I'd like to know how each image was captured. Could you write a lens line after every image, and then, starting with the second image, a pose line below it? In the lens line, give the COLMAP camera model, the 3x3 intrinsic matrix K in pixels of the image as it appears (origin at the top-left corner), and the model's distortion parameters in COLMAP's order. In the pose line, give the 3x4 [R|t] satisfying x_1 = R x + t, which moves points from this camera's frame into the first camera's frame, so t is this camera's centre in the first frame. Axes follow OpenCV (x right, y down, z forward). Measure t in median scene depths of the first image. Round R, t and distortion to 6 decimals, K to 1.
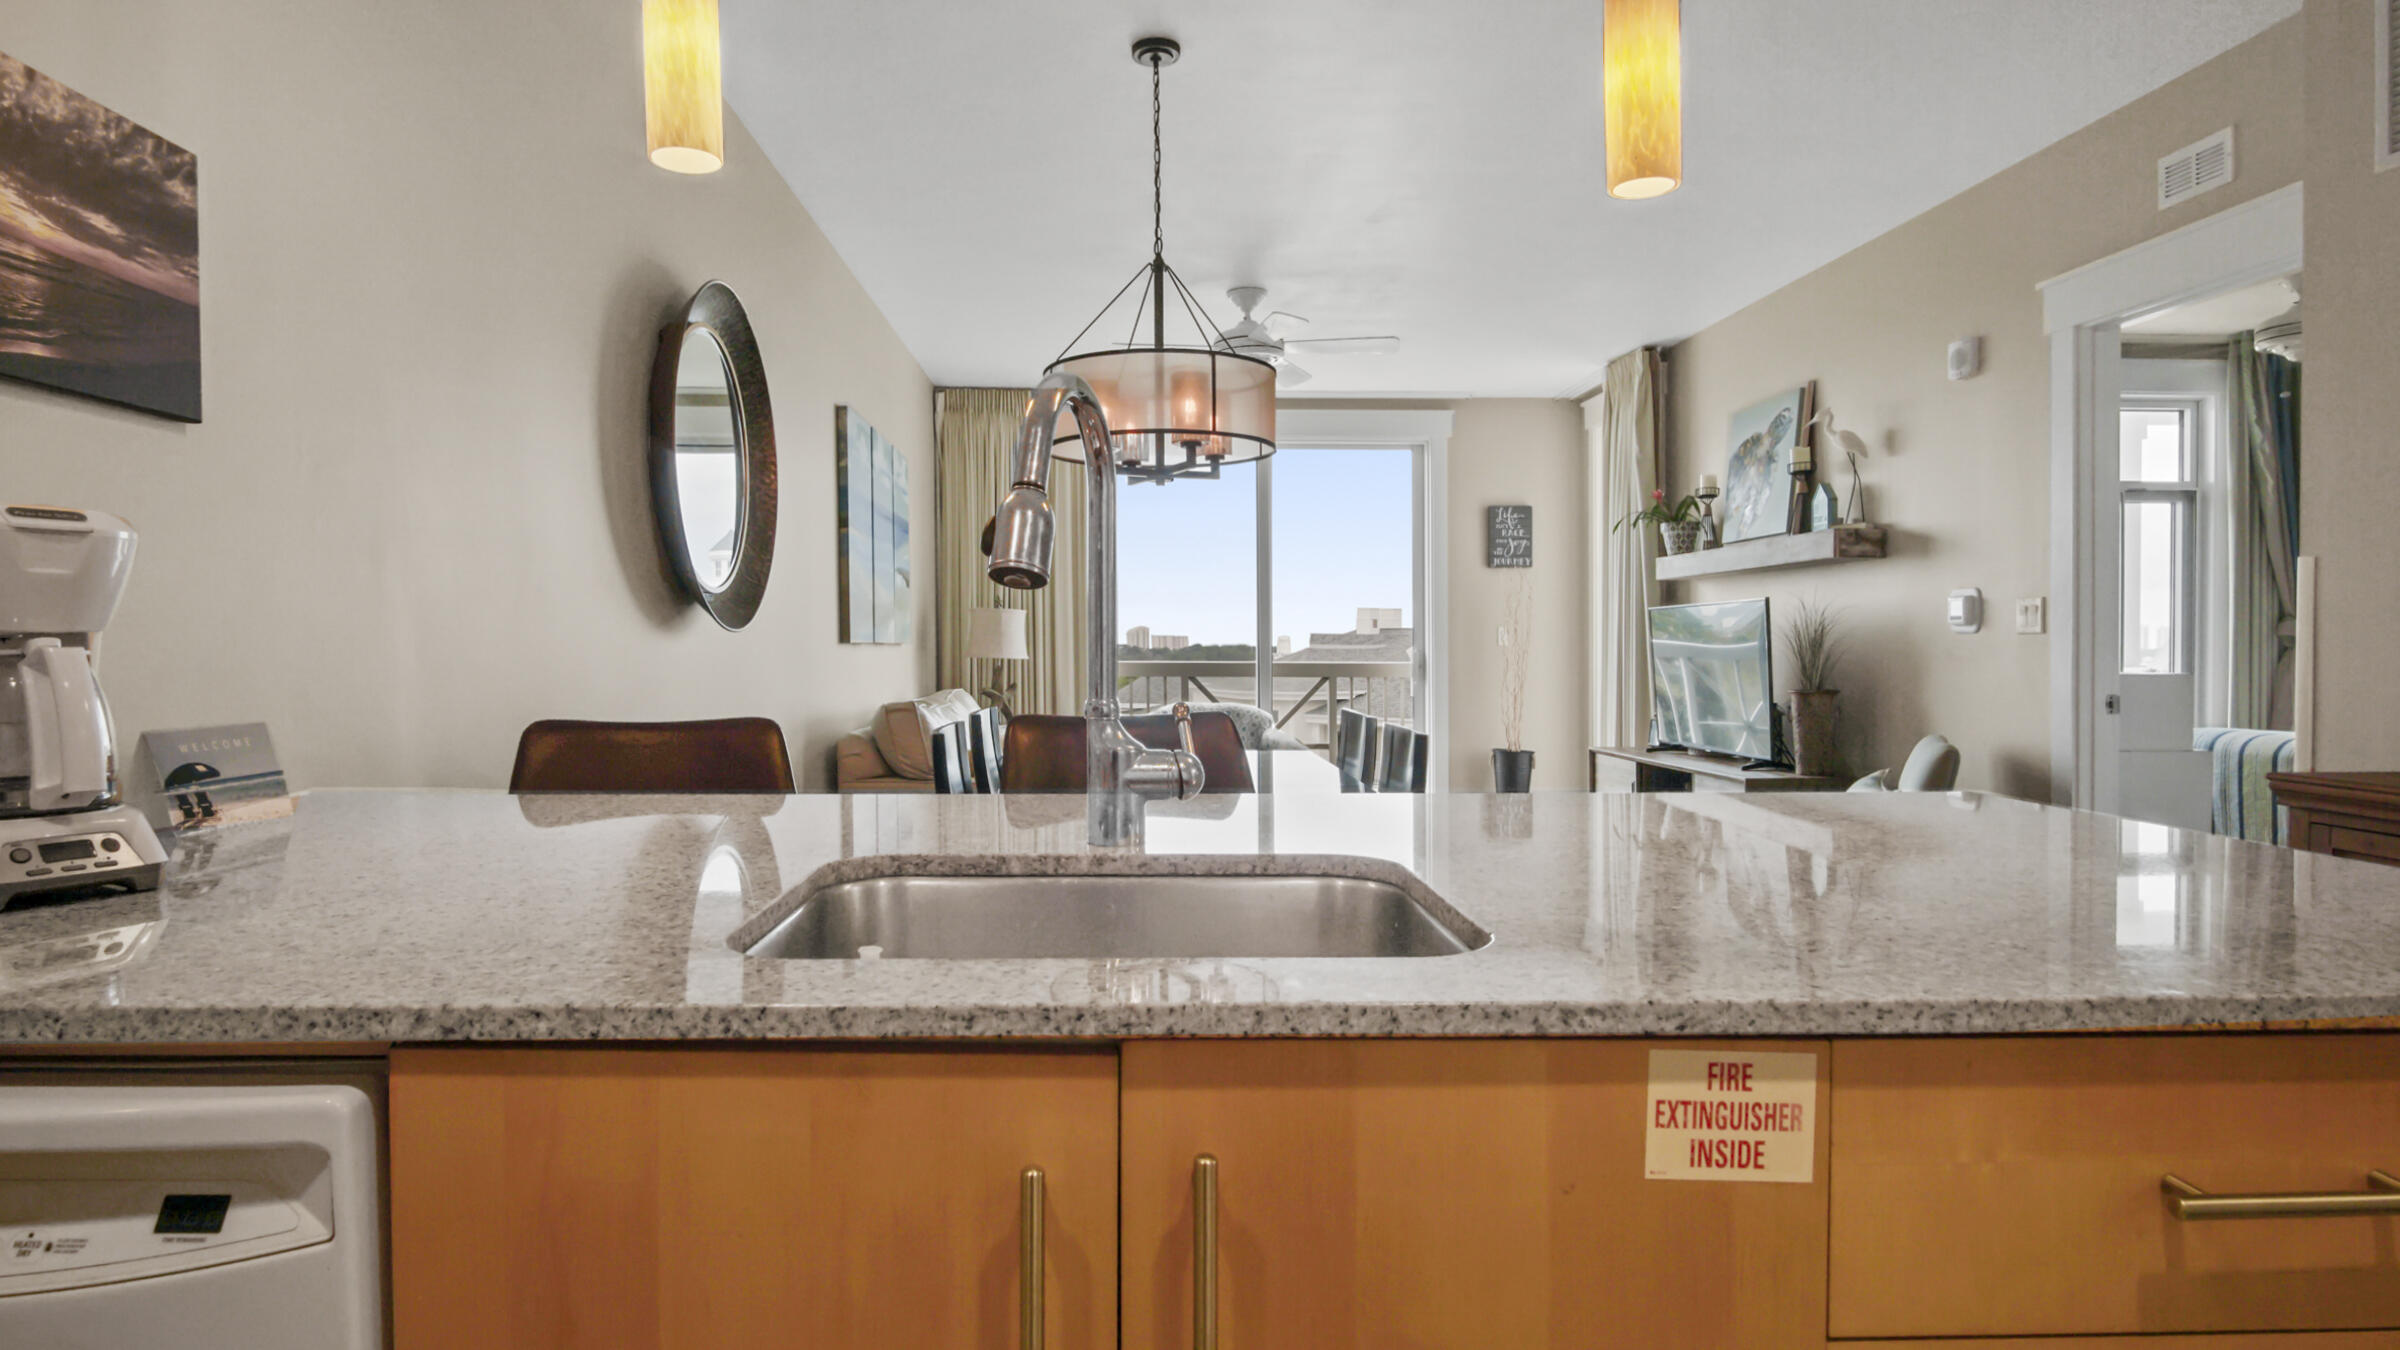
lens RADIAL K [[1315.4, 0, 1195.0], [0, 1315.4, 666.8], [0, 0, 1]] dist [0.000979, -0.010723]
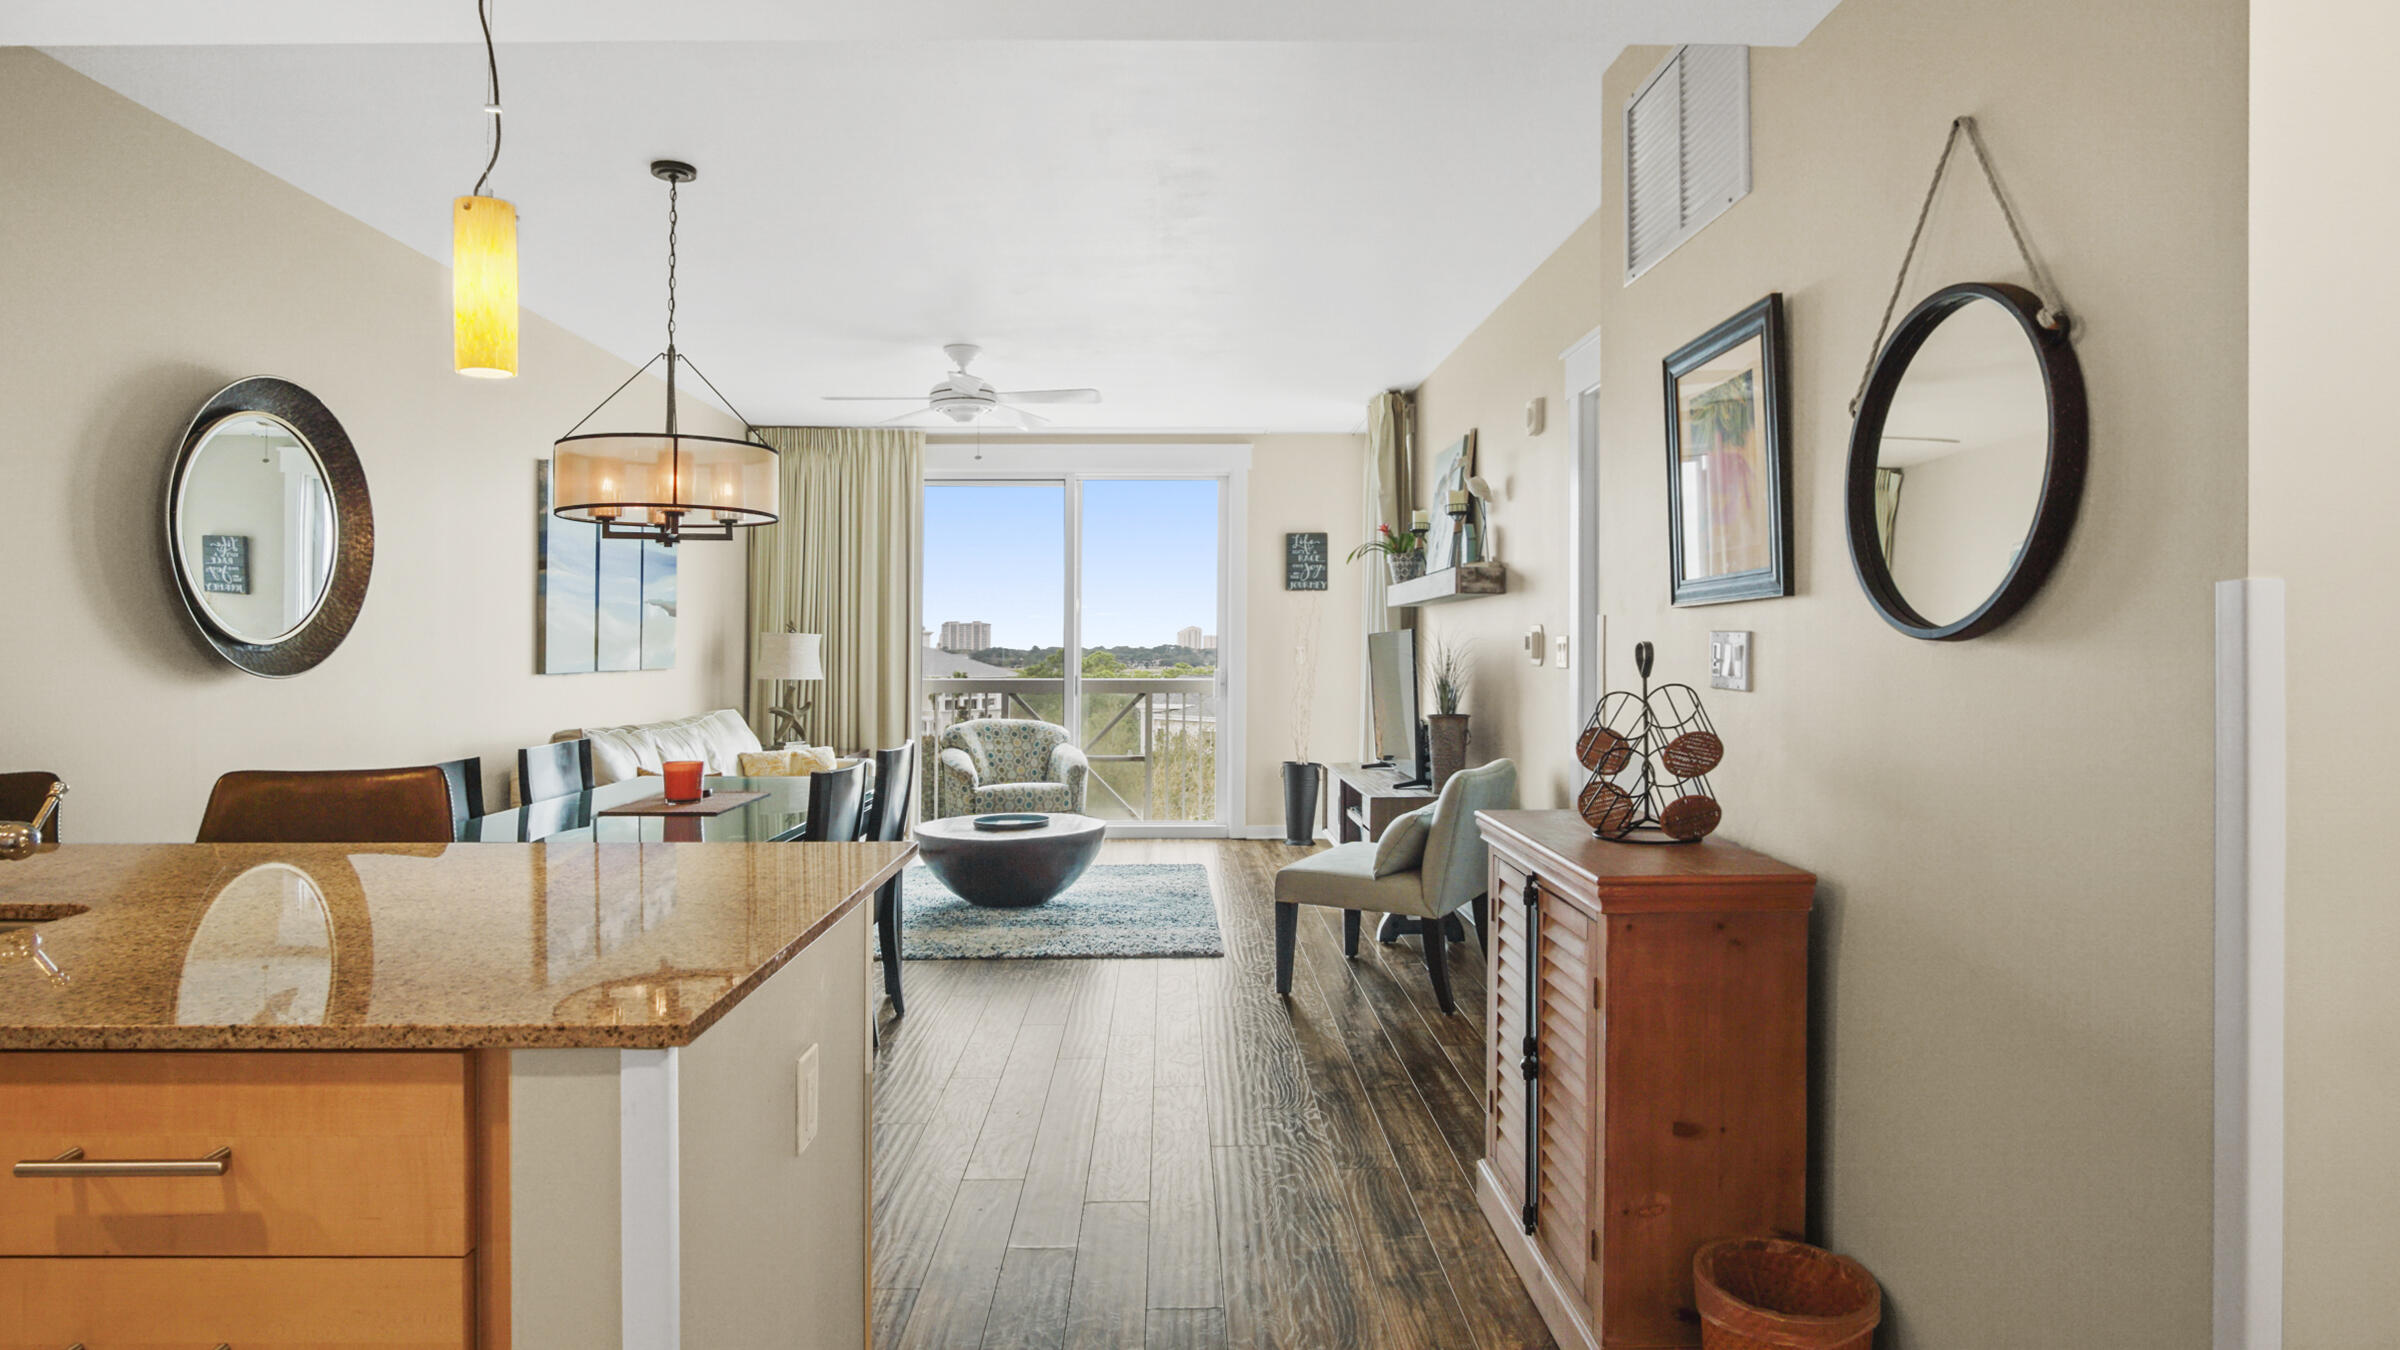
lens RADIAL K [[1291.8, 0, 1231.5], [0, 1291.8, 589.0], [0, 0, 1]] dist [-0.001505, -0.000186]
pose [[0.999997, -0.001340, 0.002088, 0.212564], [0.001465, 0.998117, -0.061321, -0.015421], [-0.002002, 0.061324, 0.998116, -0.050178]]
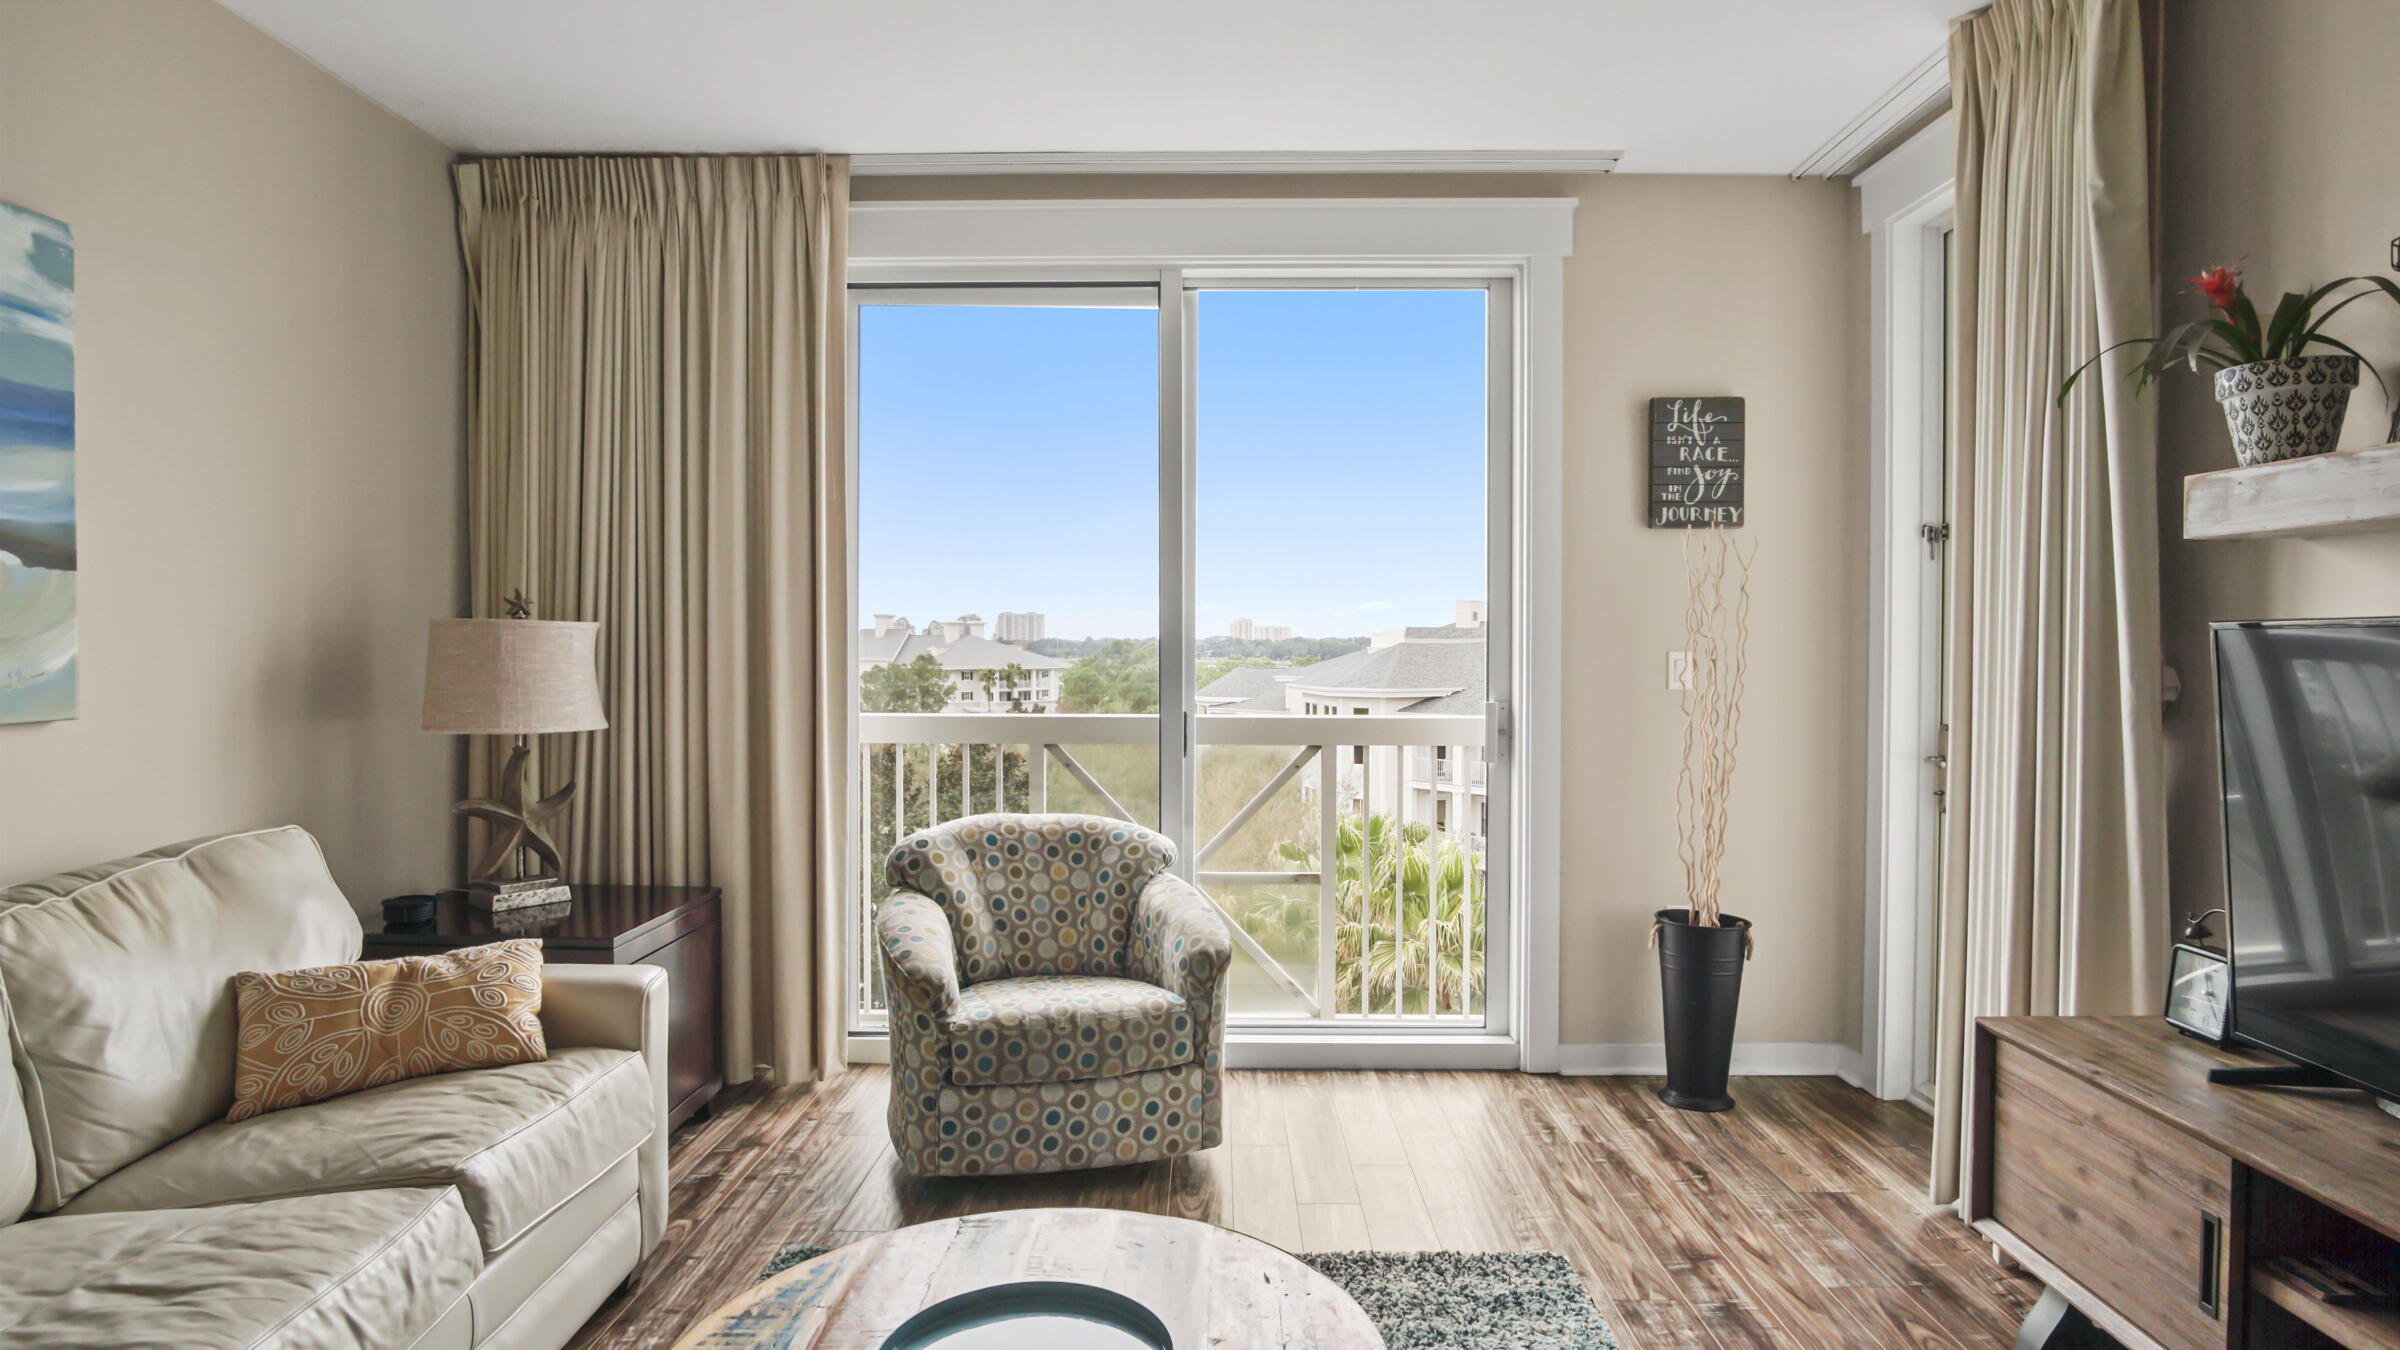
lens RADIAL K [[1335.0, 0, 1138.7], [0, 1335.0, 688.0], [0, 0, 1]] dist [-0.016163, -0.000500]
pose [[0.993842, 0.004757, -0.110706, 0.111391], [-0.002478, 0.999782, 0.020718, -0.032009], [0.110781, -0.020316, 0.993637, 0.598413]]
